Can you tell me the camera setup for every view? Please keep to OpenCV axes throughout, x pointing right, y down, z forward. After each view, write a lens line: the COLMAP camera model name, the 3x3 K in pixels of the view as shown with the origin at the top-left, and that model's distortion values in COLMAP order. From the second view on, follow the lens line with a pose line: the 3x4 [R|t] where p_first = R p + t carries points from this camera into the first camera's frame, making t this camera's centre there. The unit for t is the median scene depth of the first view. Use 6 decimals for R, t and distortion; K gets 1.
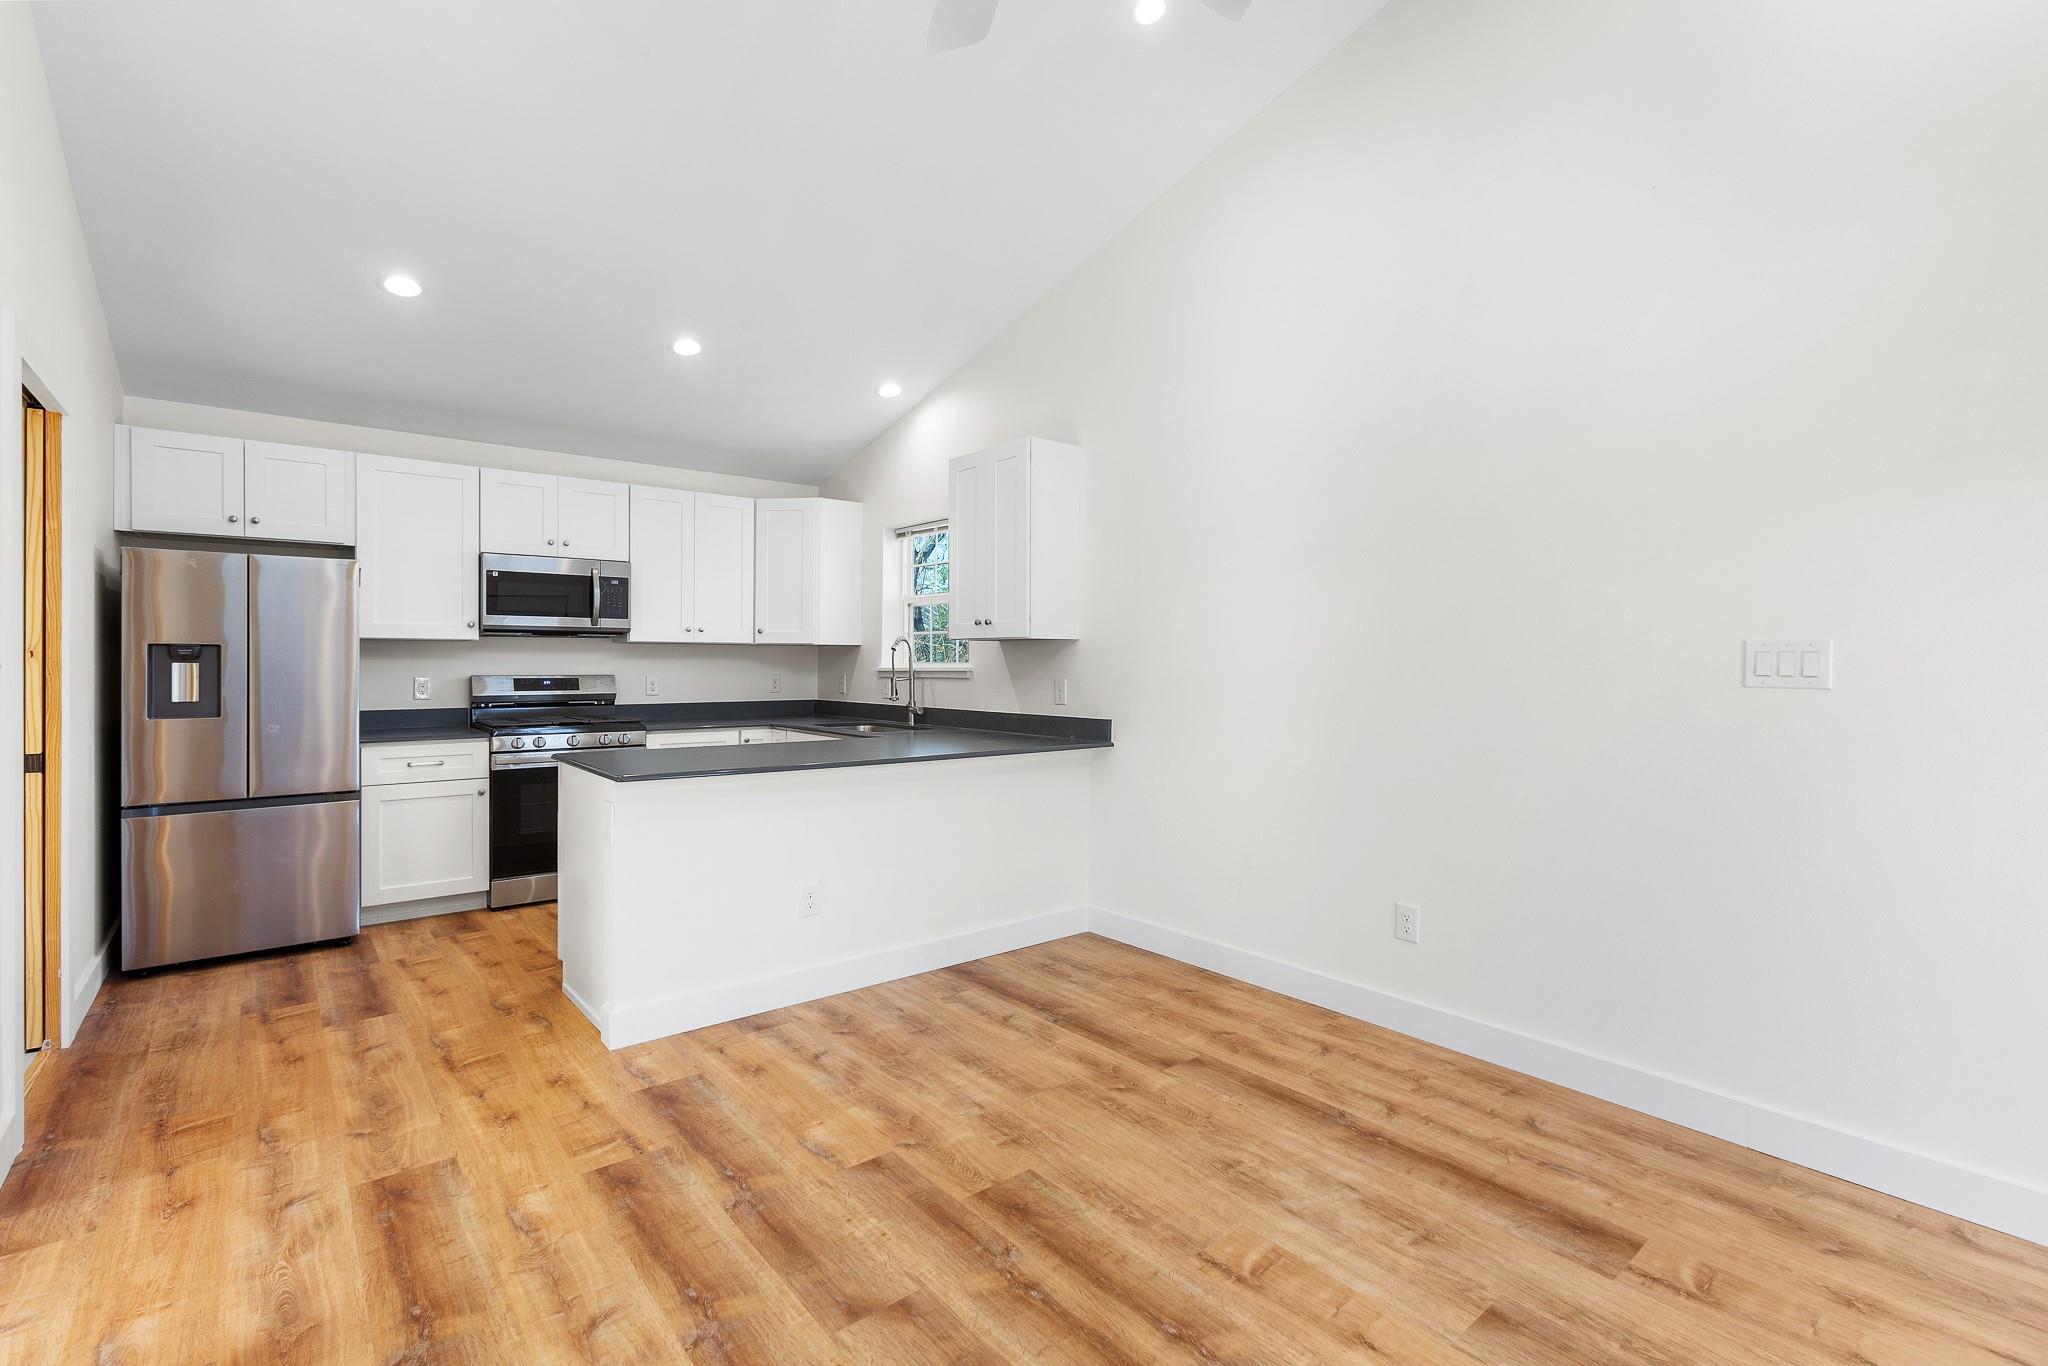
lens RADIAL K [[930.4, 0, 1018.7], [0, 930.4, 667.3], [0, 0, 1]] dist [-0.025568, 0.011220]
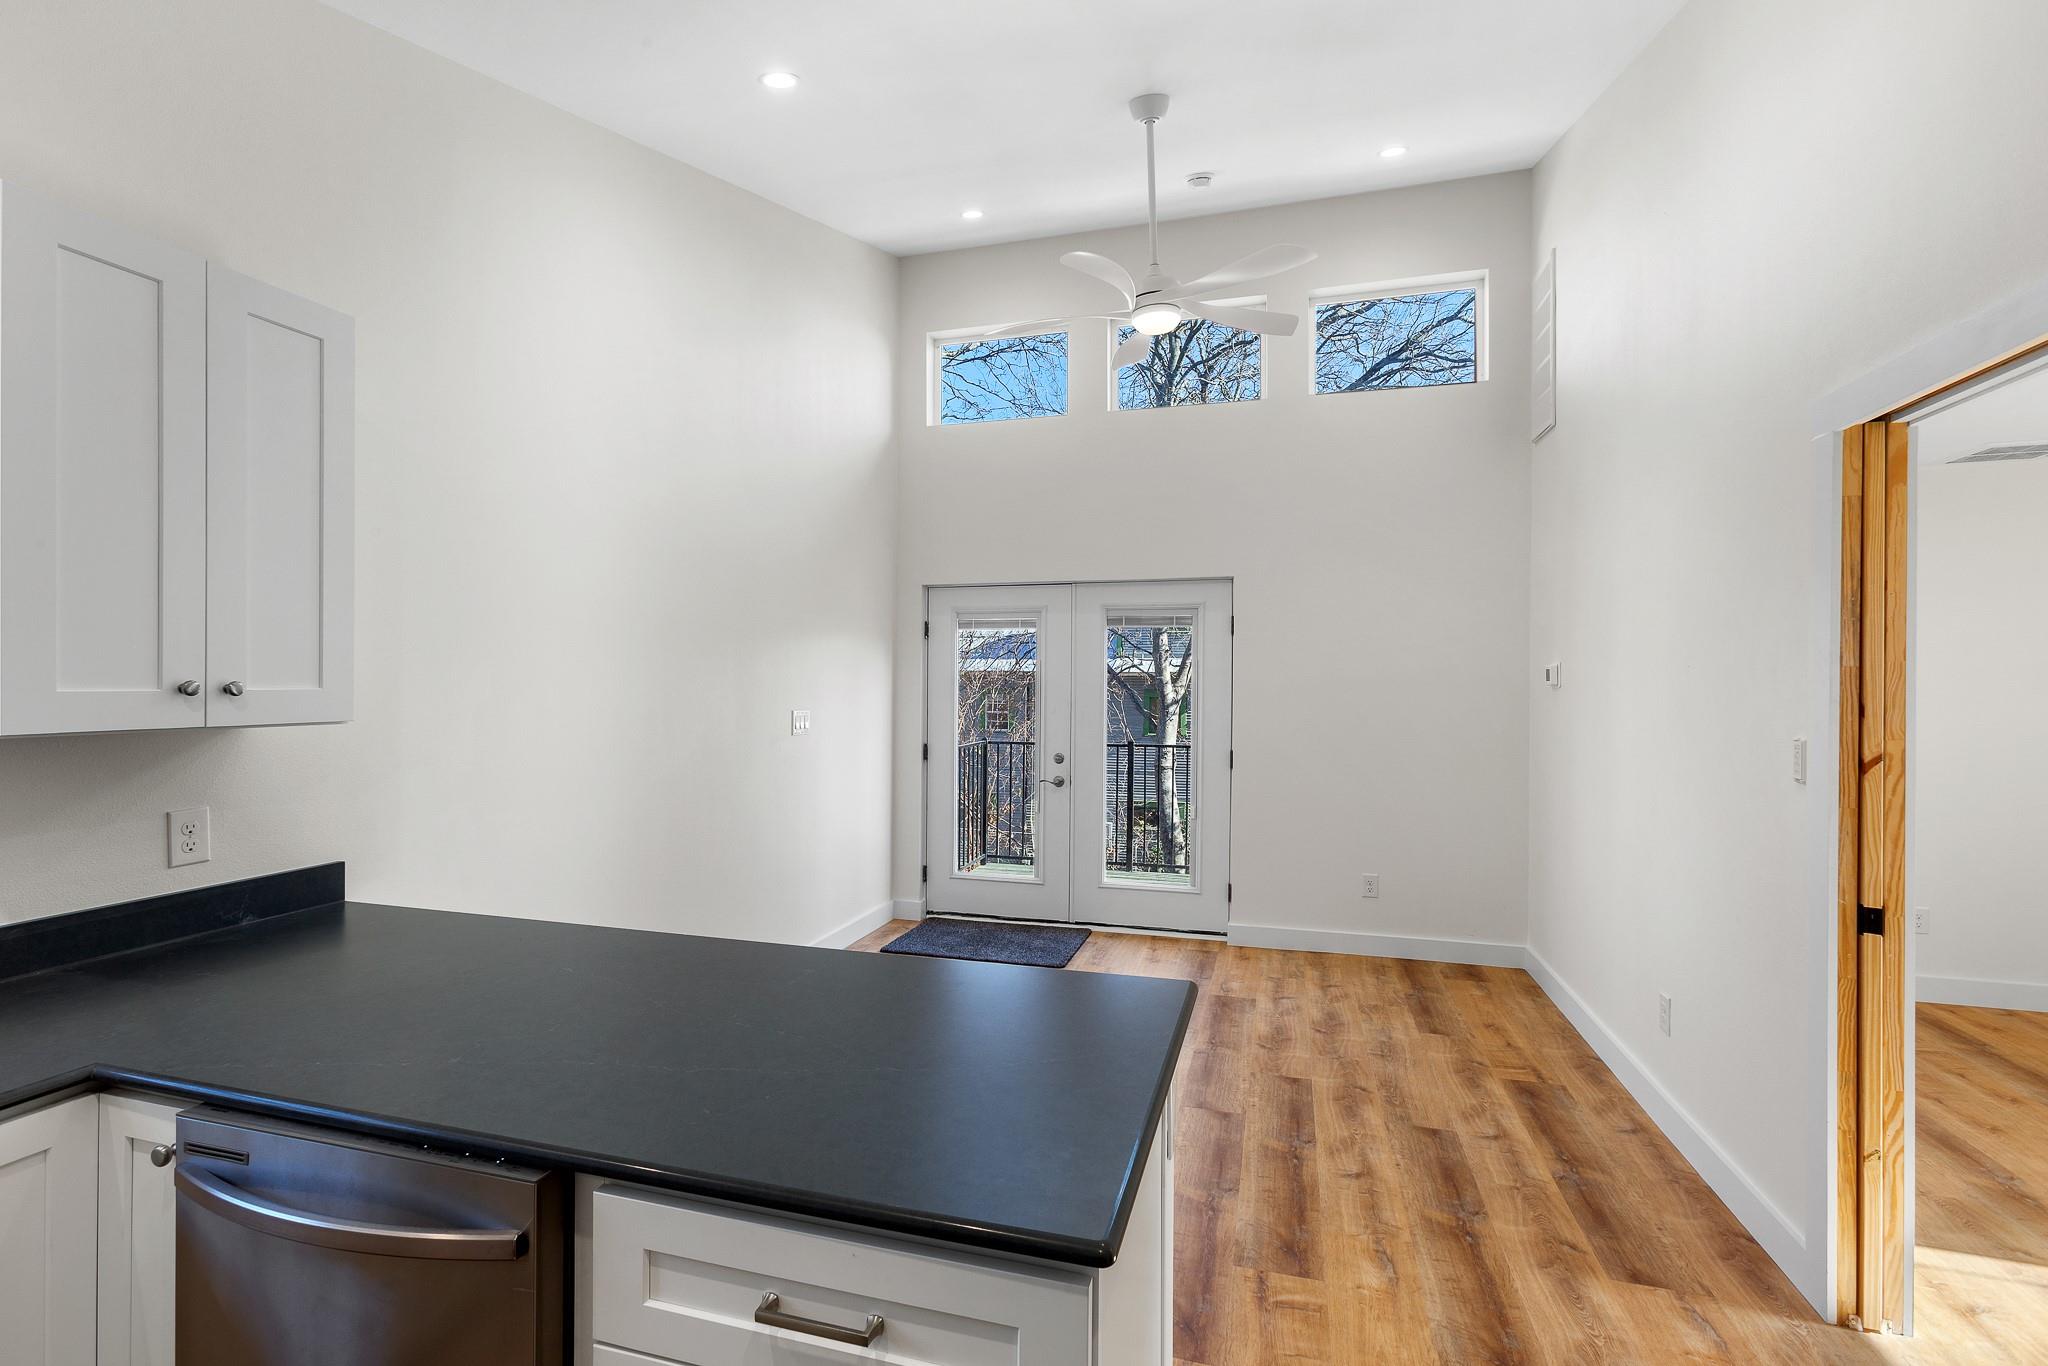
lens RADIAL K [[947.3, 0, 994.2], [0, 947.3, 677.3], [0, 0, 1]] dist [-0.026882, 0.019537]
pose [[-0.555292, -0.004040, 0.831646, -0.714561], [-0.000106, 0.999989, 0.004787, -0.069589], [-0.831656, 0.002570, -0.555286, 1.186274]]
